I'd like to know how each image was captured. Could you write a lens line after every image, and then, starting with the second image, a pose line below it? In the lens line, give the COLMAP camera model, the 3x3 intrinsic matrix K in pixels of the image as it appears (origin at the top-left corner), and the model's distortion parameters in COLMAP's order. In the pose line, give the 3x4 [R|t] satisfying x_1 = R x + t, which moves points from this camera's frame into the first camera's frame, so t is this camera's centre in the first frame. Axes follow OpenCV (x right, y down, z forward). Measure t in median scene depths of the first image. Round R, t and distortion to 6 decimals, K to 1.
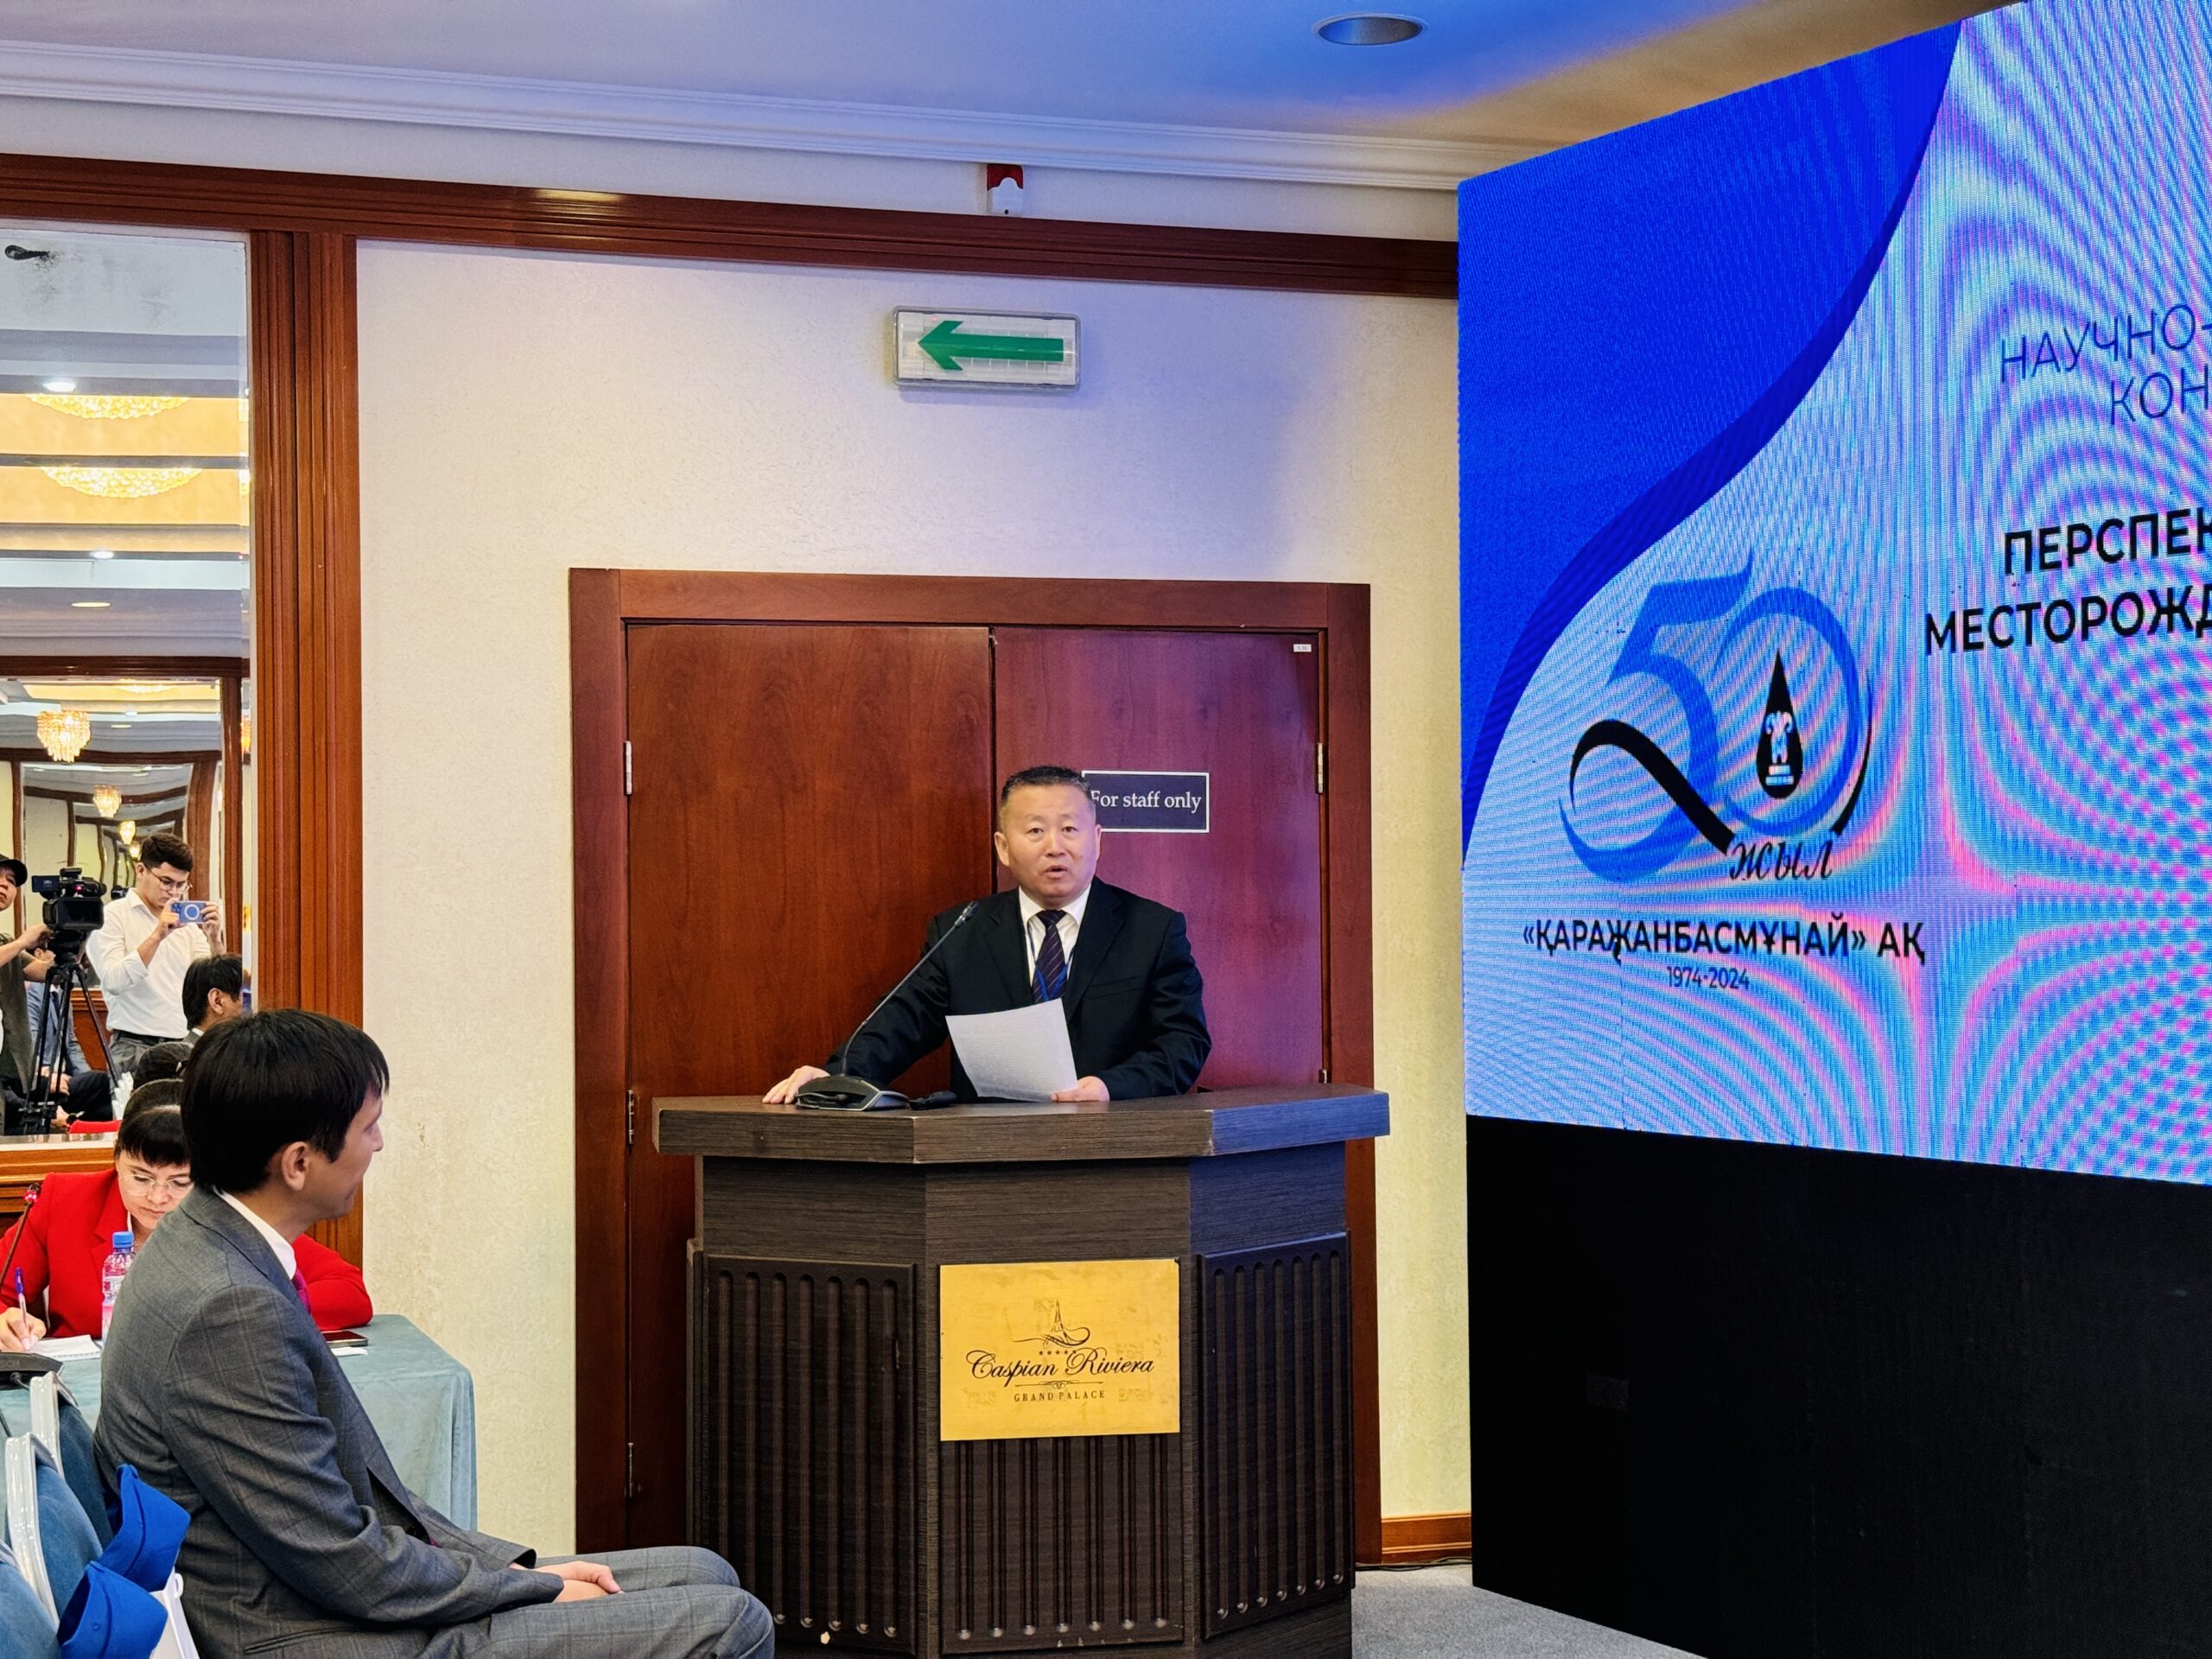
lens RADIAL K [[3123.2, 0, 1106.0], [0, 3123.2, 829.5], [0, 0, 1]] dist [0.191774, 0.065426]
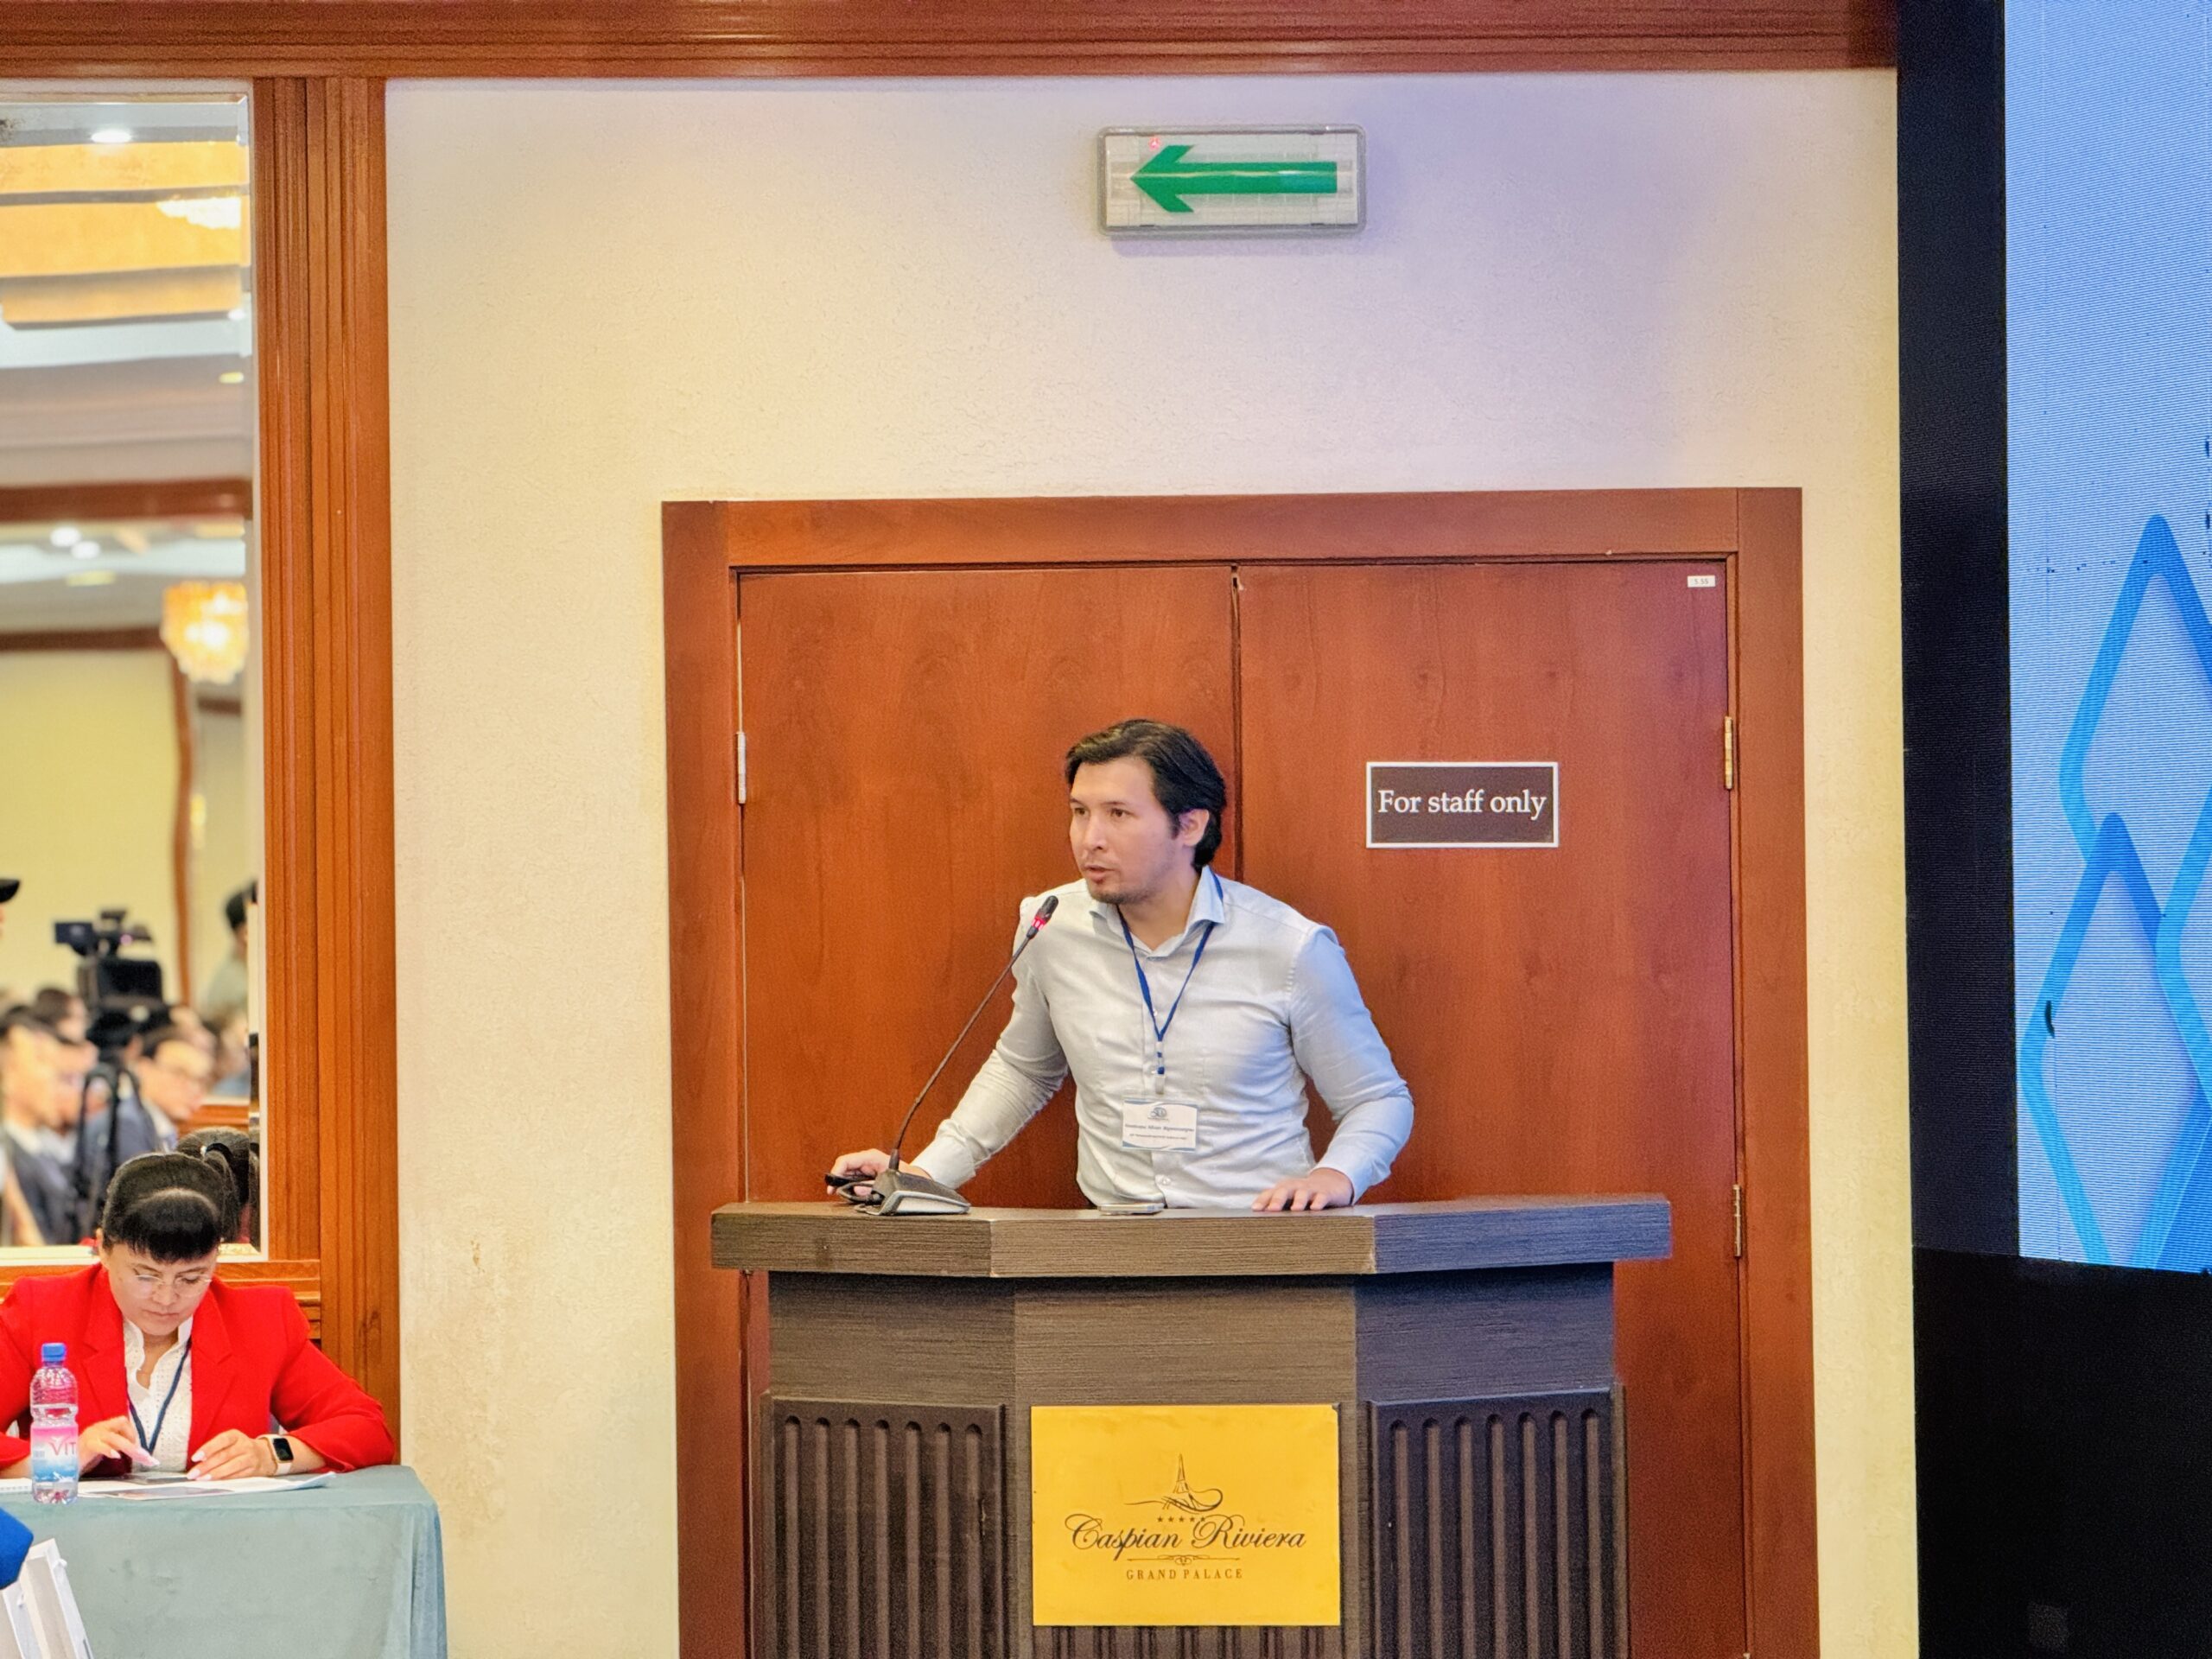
lens RADIAL K [[7649.9, 0, 1106.0], [0, 7649.9, 829.5], [0, 0, 1]] dist [0.688807, -0.821960]
pose [[0.974908, -0.006395, -0.222516, 0.389100], [0.009202, 0.999891, 0.011581, -0.029295], [0.222418, -0.013338, 0.974860, -0.871245]]
